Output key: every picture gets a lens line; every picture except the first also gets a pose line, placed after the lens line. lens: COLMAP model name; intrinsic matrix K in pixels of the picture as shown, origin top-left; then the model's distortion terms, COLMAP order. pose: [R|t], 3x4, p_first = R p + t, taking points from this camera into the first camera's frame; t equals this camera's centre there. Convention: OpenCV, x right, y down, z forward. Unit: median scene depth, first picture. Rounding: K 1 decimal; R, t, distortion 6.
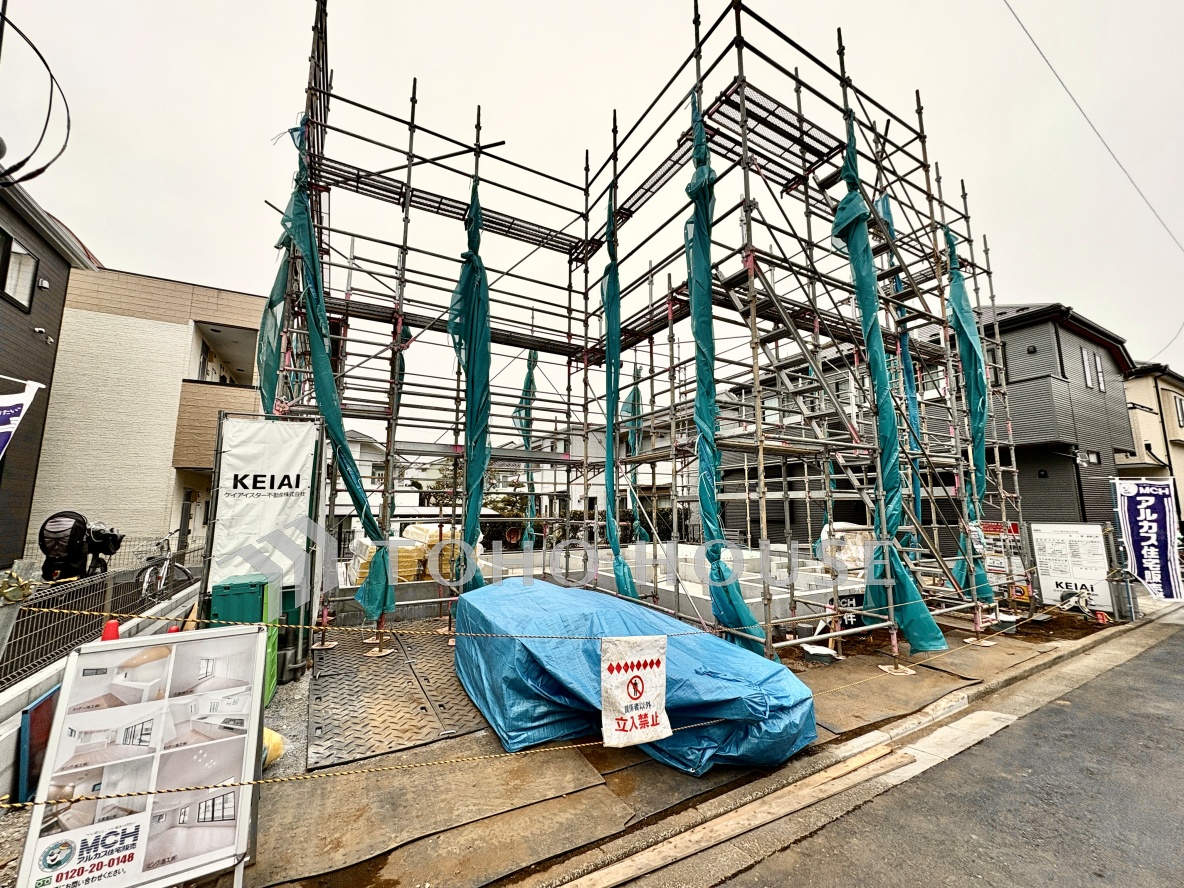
lens RADIAL K [[468.2, 0, 592.0], [0, 468.2, 444.0], [0, 0, 1]] dist [0.000735, 0.000448]
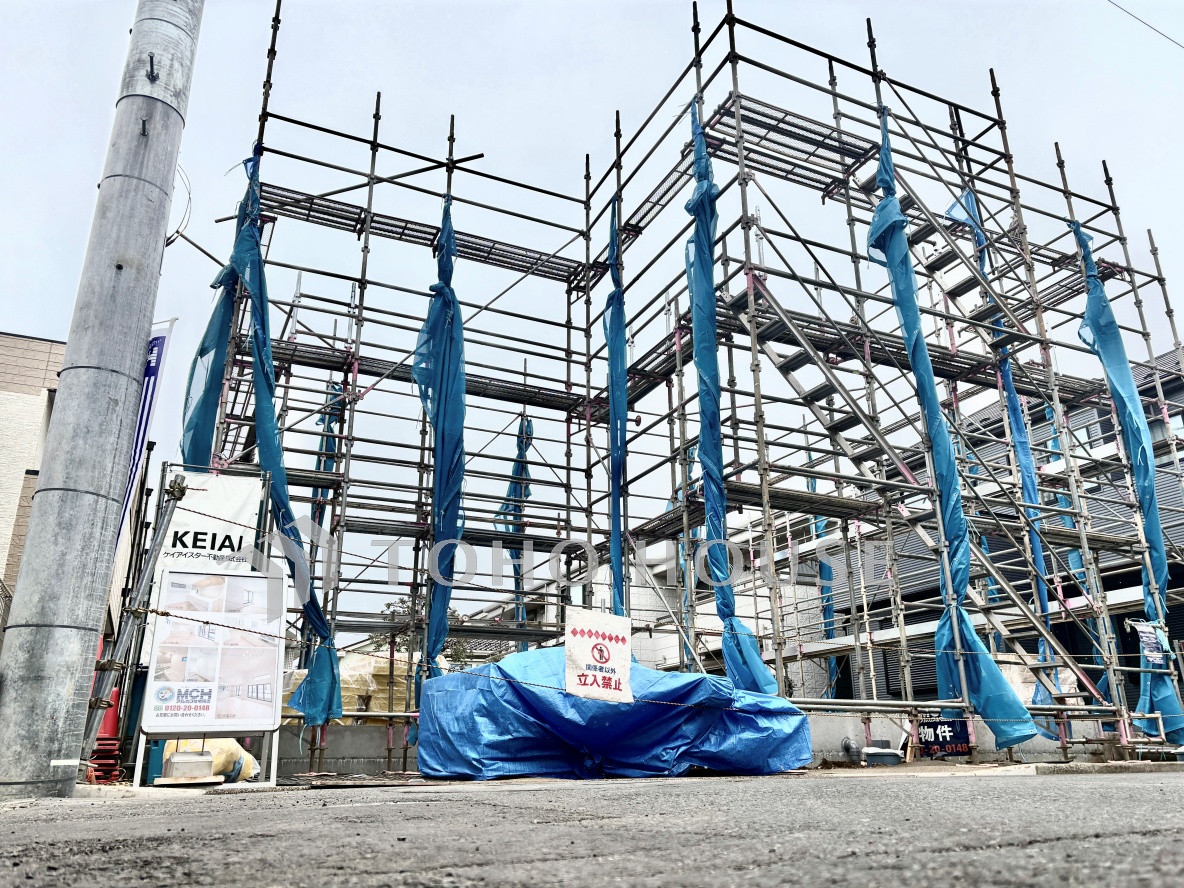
lens RADIAL K [[889.0, 0, 592.2], [0, 889.0, 450.7], [0, 0, 1]] dist [0.078859, -0.094010]
pose [[0.997801, -0.029865, -0.059168, 0.083321], [0.017694, 0.980356, -0.196443, 0.179069], [0.063872, 0.194964, 0.978728, -0.434177]]
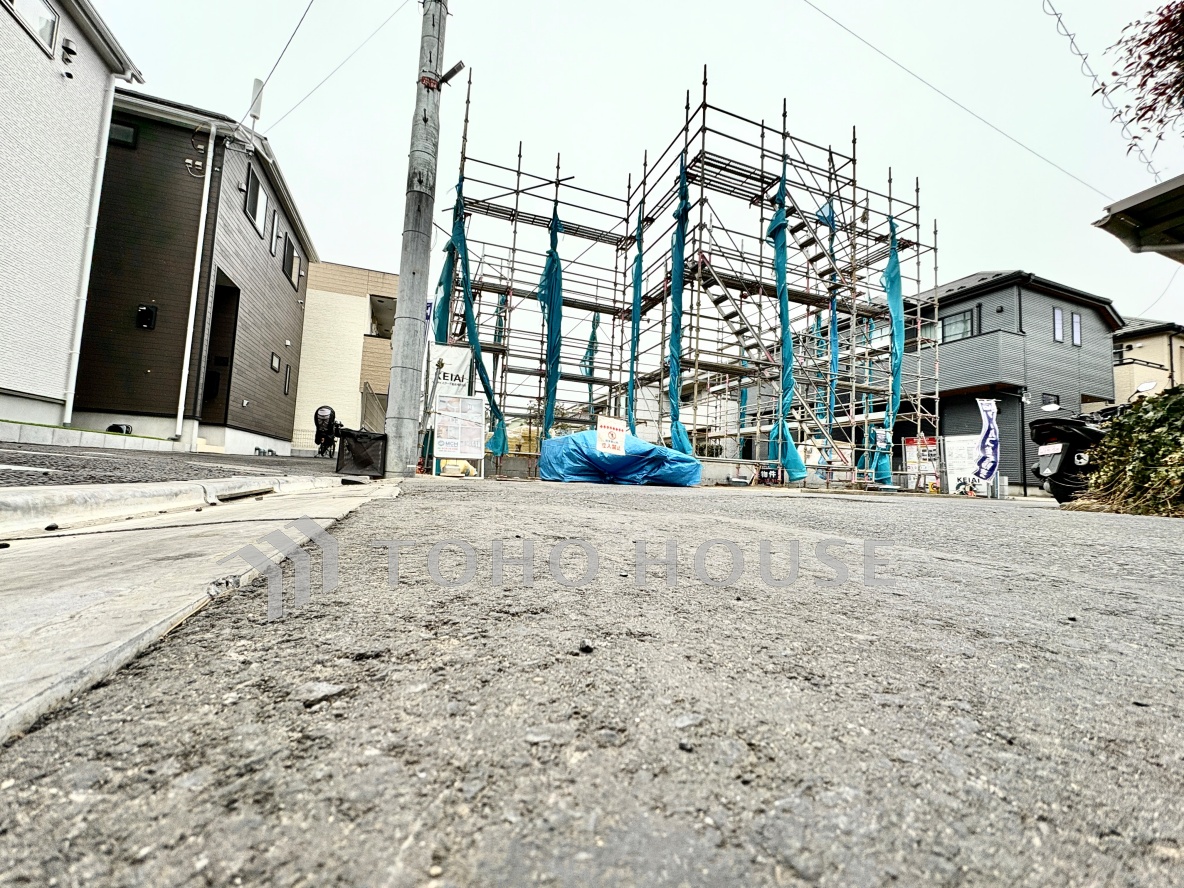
lens RADIAL K [[468.2, 0, 592.0], [0, 468.2, 444.0], [0, 0, 1]] dist [0.000735, 0.000448]
pose [[0.987472, 0.035482, -0.153751, 0.150990], [-0.025868, 0.997609, 0.064089, 0.154818], [0.155657, -0.059309, 0.986029, -0.614925]]
